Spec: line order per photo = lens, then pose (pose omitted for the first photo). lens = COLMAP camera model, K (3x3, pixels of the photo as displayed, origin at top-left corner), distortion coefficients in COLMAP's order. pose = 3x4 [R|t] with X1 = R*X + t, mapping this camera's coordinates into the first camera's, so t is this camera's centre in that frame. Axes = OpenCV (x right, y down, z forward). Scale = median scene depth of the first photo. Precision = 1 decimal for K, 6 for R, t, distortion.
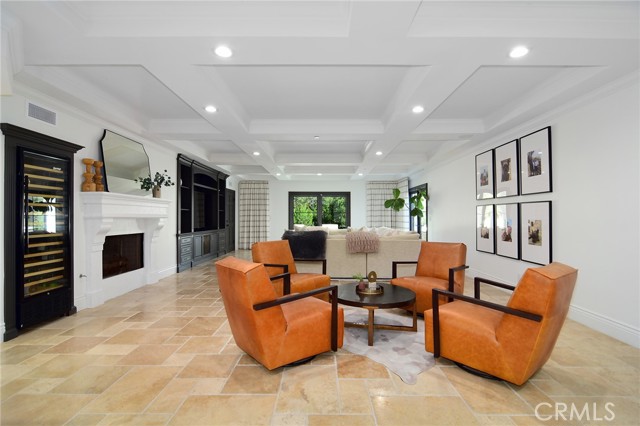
lens RADIAL K [[311.6, 0, 333.7], [0, 311.6, 212.5], [0, 0, 1]] dist [-0.002714, -0.001459]
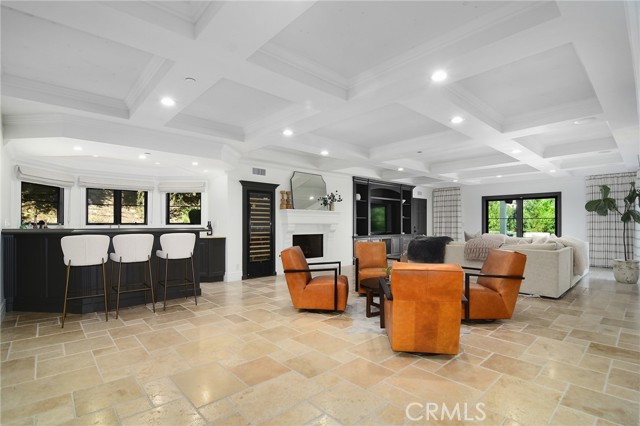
lens RADIAL K [[311.6, 0, 328.8], [0, 311.6, 225.8], [0, 0, 1]] dist [-0.002714, -0.001459]
pose [[0.698247, 0.008169, -0.715810, 0.503574], [0.008599, 0.999767, 0.019798, -0.003611], [0.715805, -0.019978, 0.698014, -0.046255]]
